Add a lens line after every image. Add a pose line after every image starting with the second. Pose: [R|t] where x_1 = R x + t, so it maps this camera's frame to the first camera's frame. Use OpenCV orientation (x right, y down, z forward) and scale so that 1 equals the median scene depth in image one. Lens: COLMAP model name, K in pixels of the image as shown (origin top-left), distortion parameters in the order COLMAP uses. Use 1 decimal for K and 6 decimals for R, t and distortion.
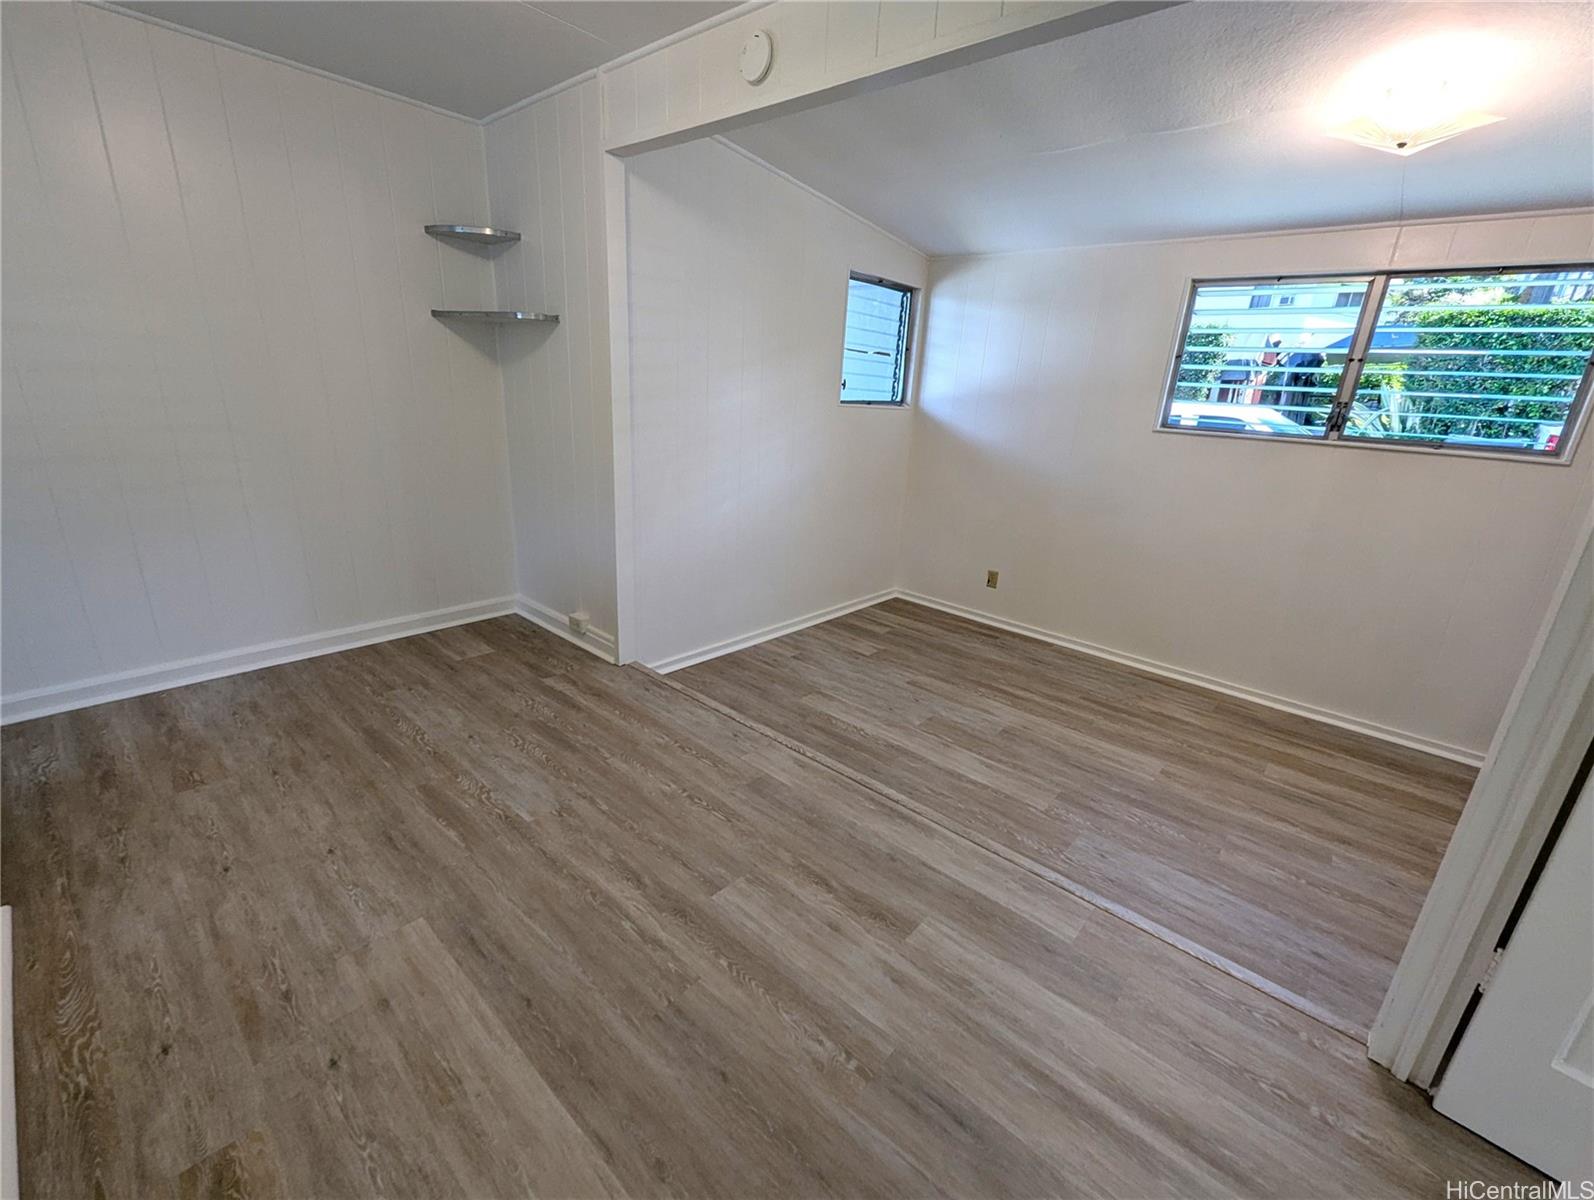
lens RADIAL K [[663.3, 0, 801.1], [0, 663.3, 604.1], [0, 0, 1]] dist [0.000826, -0.000204]
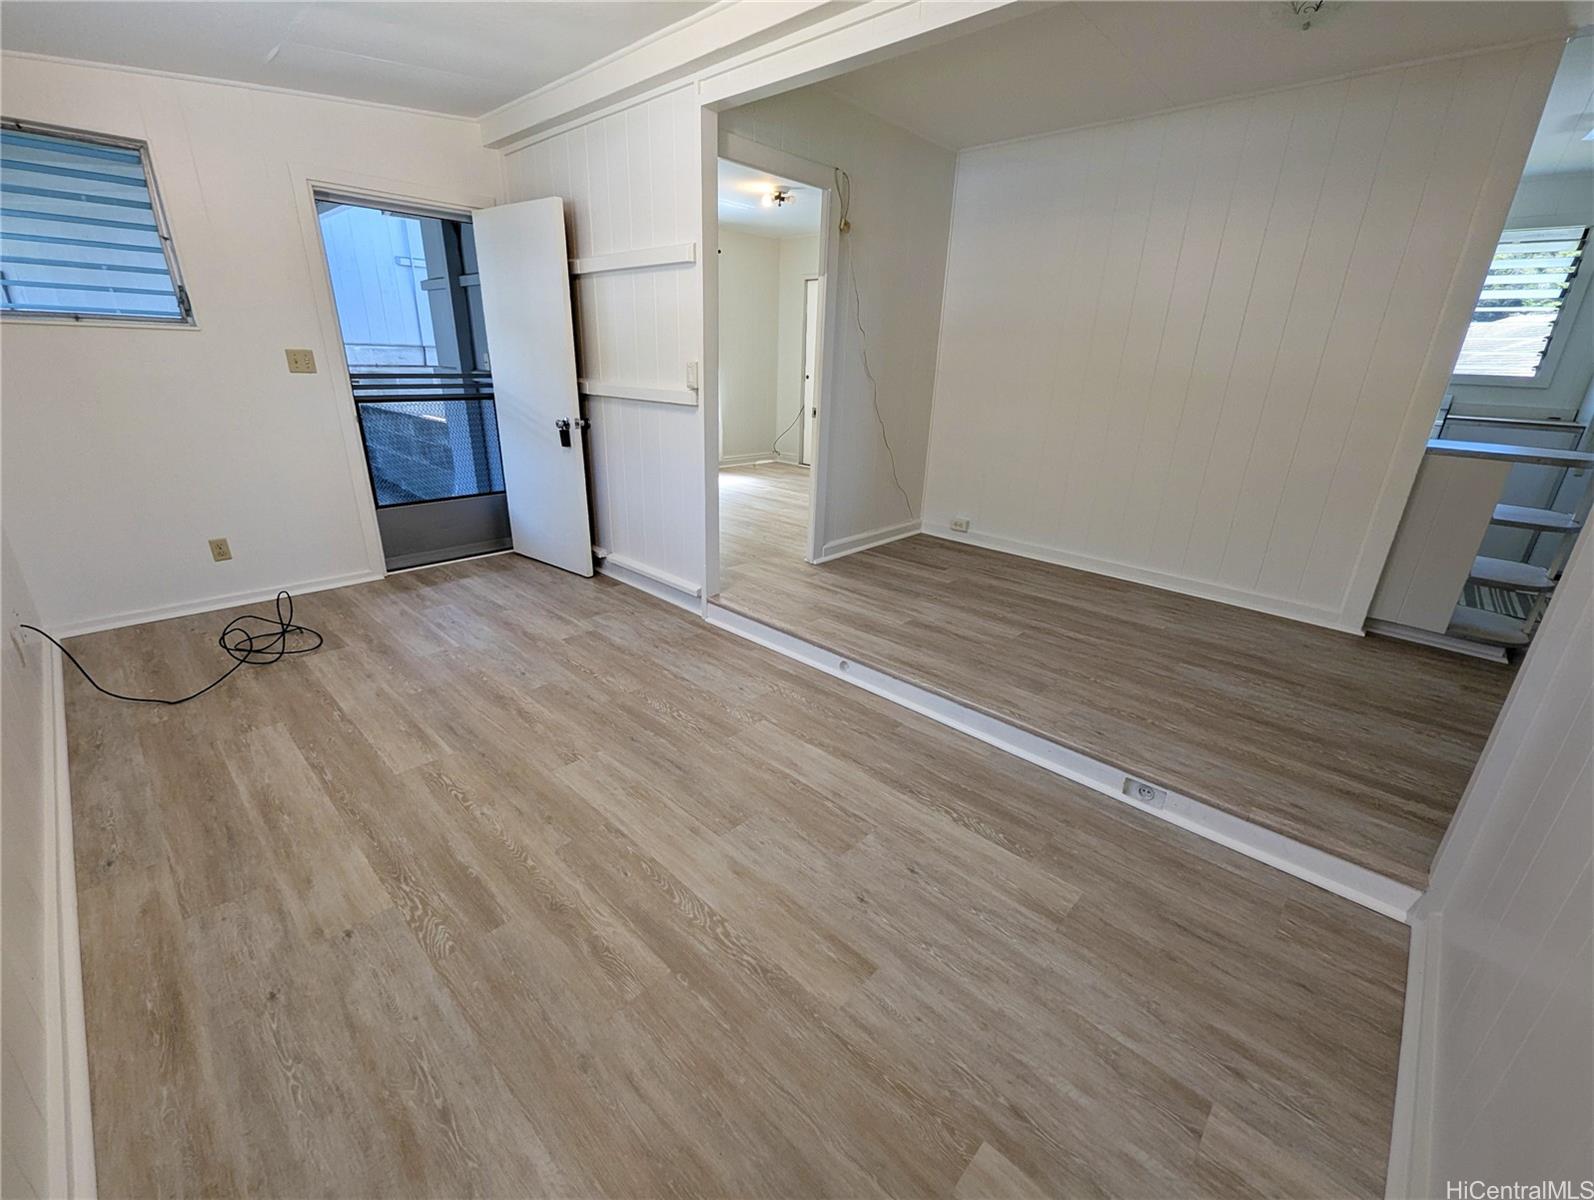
lens RADIAL K [[663.3, 0, 801.1], [0, 663.3, 604.1], [0, 0, 1]] dist [0.000826, -0.000204]
pose [[-0.995275, -0.097096, -0.001027, 0.302057], [-0.076810, 0.780778, 0.620070, -0.434700], [-0.059404, 0.617218, -0.784546, 1.566443]]
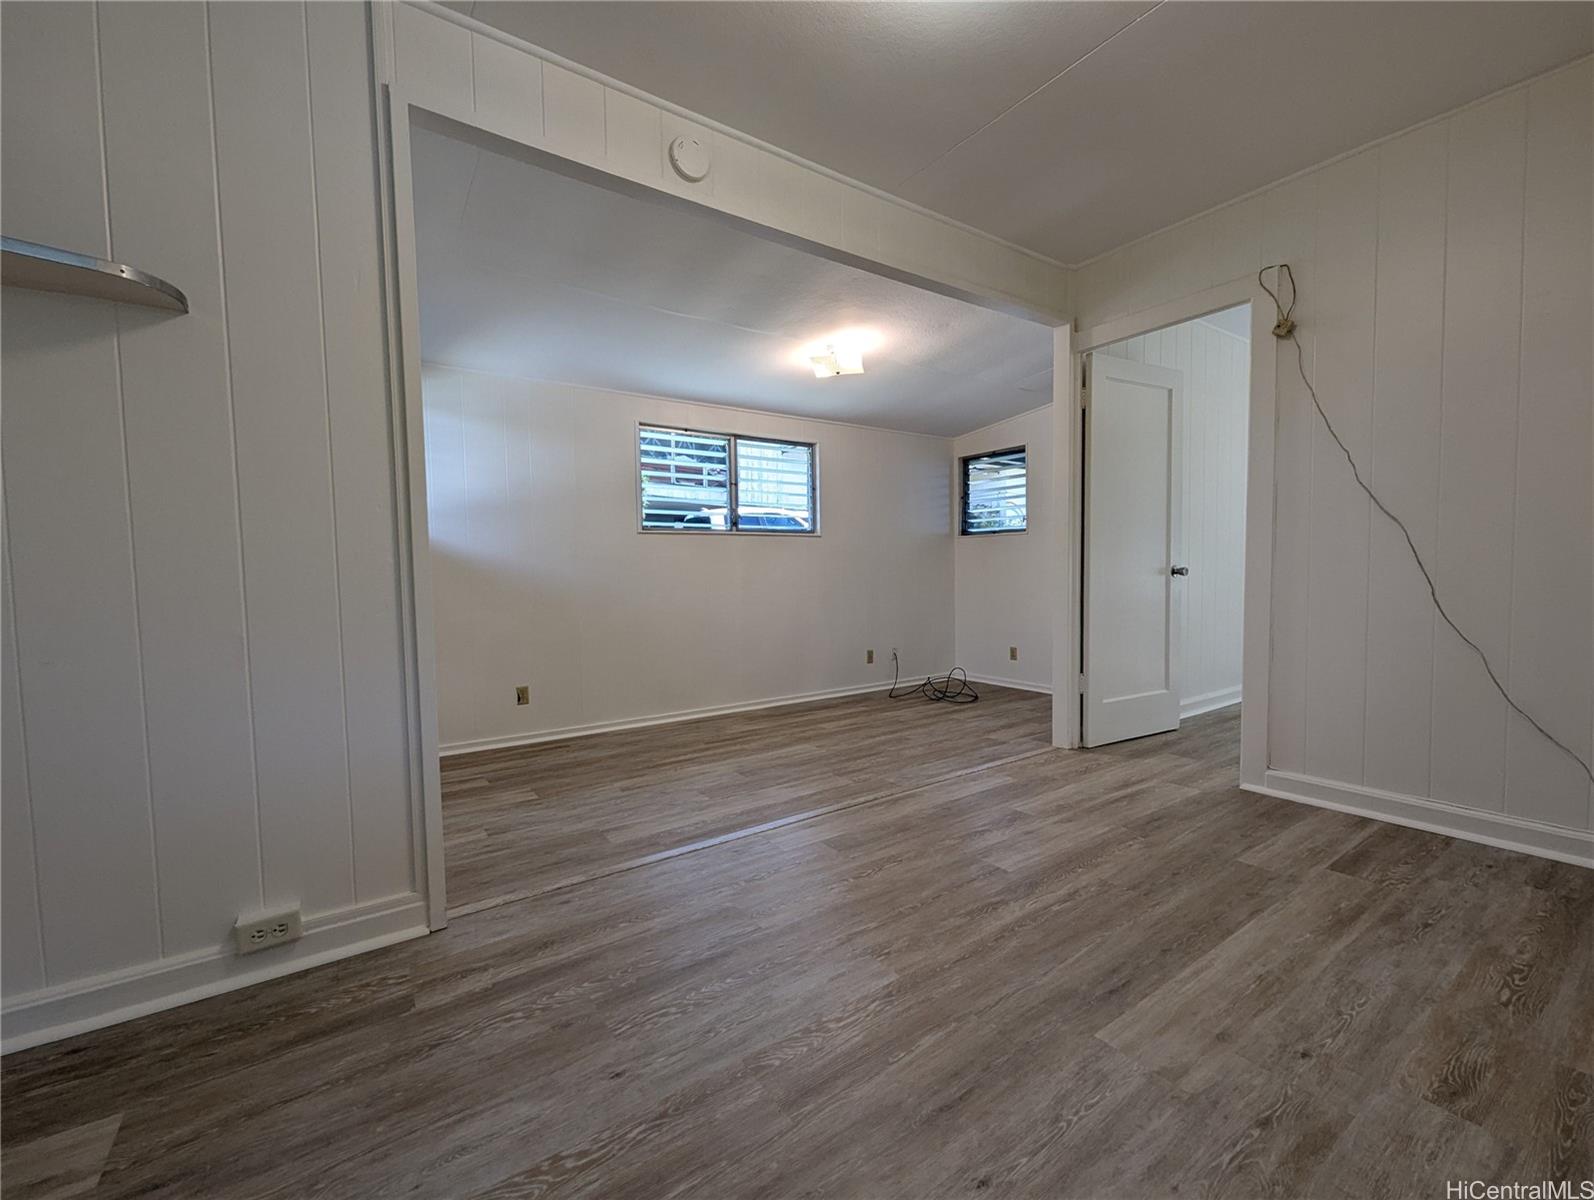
lens RADIAL K [[663.3, 0, 801.1], [0, 663.3, 604.1], [0, 0, 1]] dist [0.000826, -0.000204]
pose [[0.238150, -0.115584, 0.964326, -0.843063], [0.329335, 0.943678, 0.031776, -0.098473], [-0.913686, 0.310019, 0.262803, 0.587877]]
